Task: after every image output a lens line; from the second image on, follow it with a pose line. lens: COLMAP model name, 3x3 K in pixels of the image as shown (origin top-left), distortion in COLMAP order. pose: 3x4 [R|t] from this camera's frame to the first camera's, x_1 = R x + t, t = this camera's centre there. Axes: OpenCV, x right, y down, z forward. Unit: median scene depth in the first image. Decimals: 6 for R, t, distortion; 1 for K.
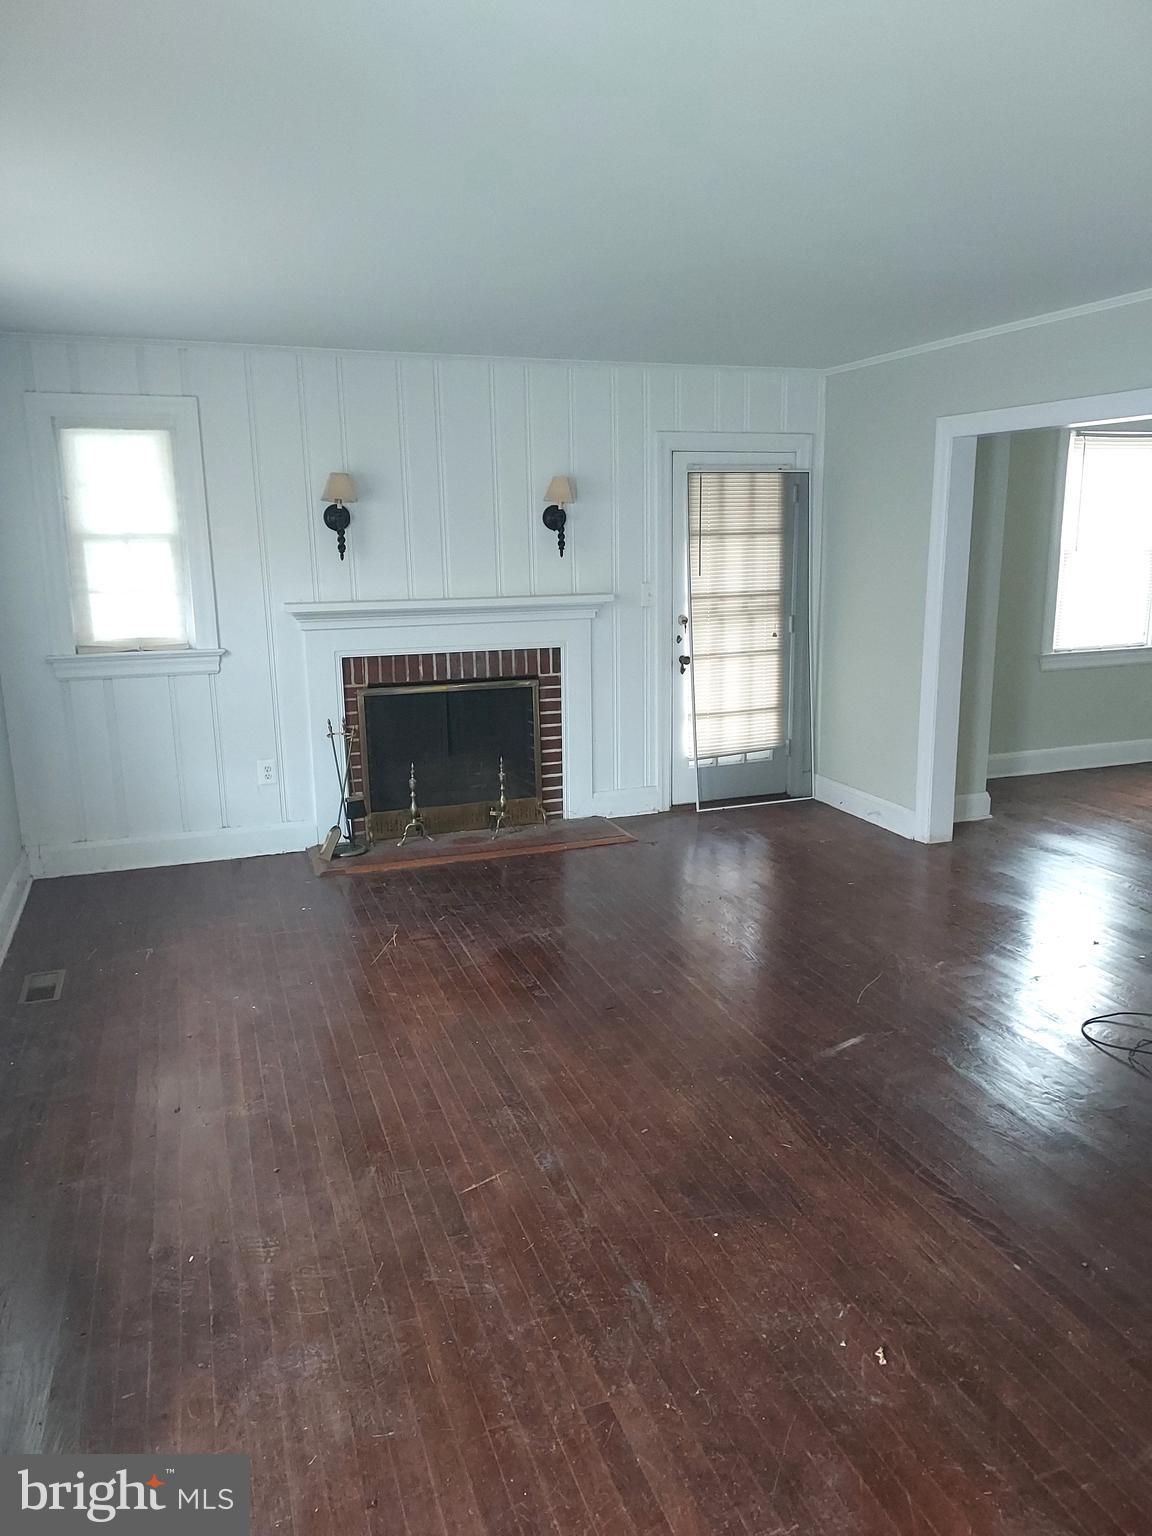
lens RADIAL K [[1097.0, 0, 575.4], [0, 1097.0, 772.6], [0, 0, 1]] dist [0.044504, -0.006968]
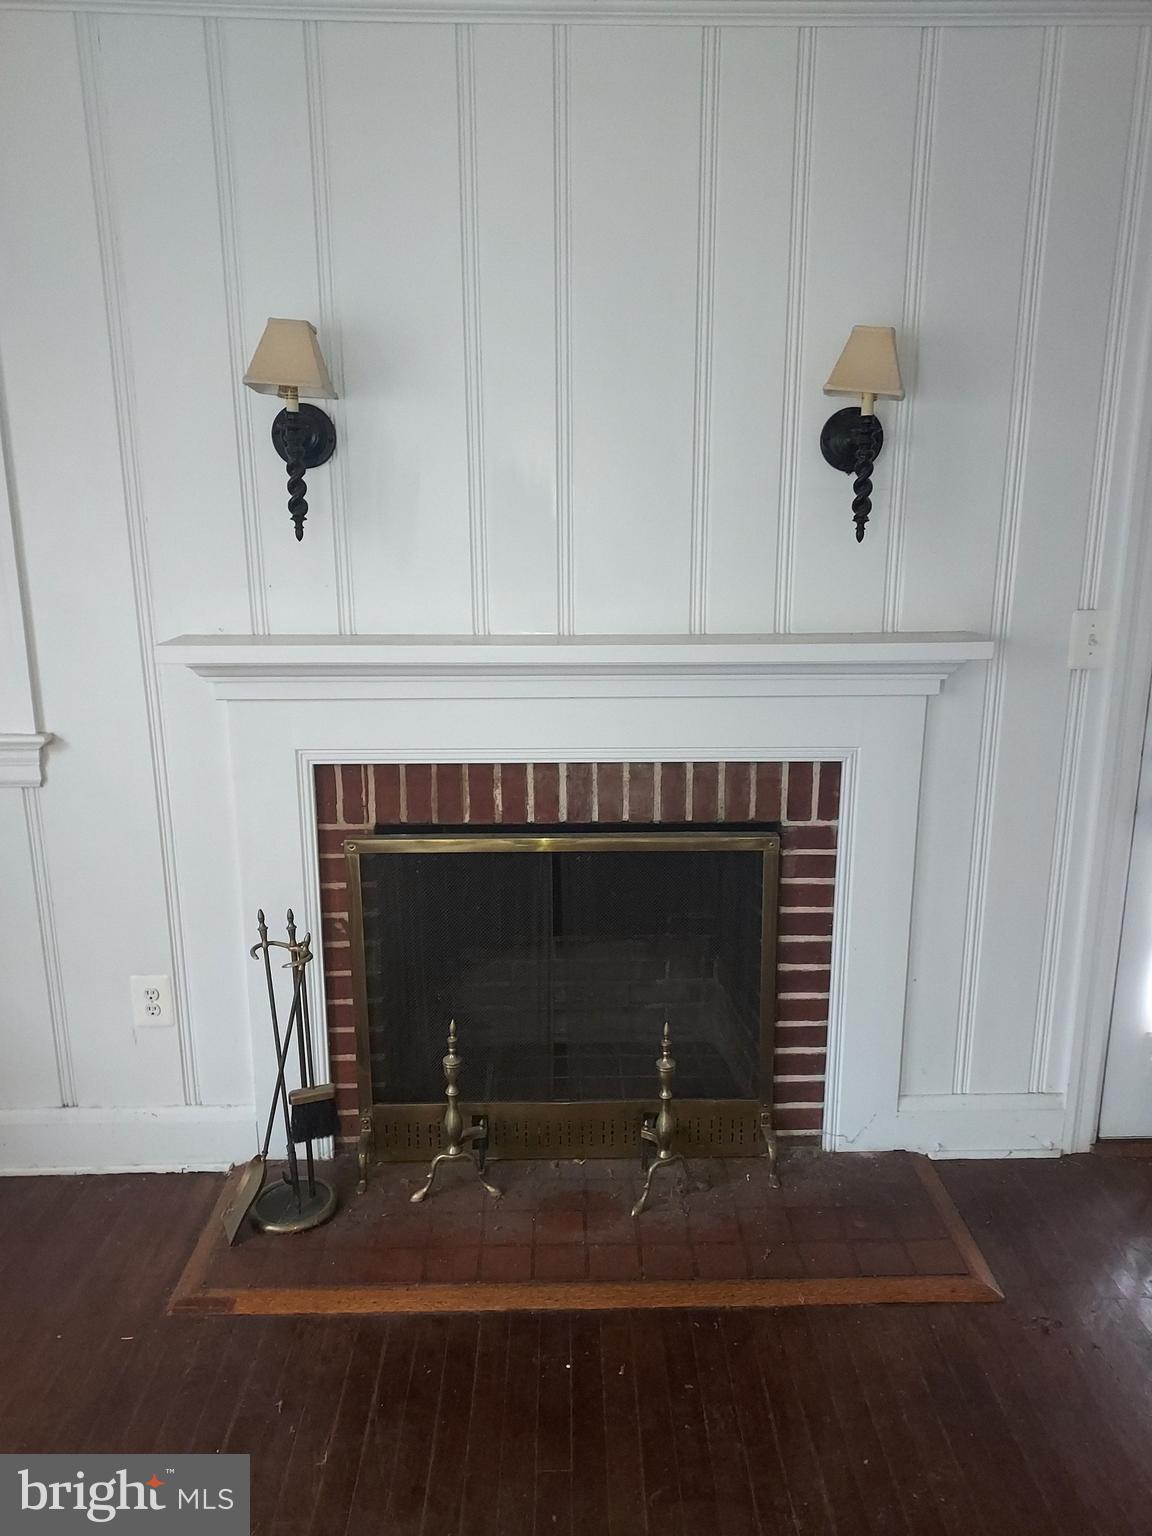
lens RADIAL K [[1097.0, 0, 569.5], [0, 1097.0, 759.7], [0, 0, 1]] dist [0.044504, -0.006968]
pose [[0.950214, 0.082636, -0.300441, 0.013559], [-0.076263, 0.996545, 0.032899, -0.123064], [0.302122, -0.008348, 0.953233, 0.591815]]
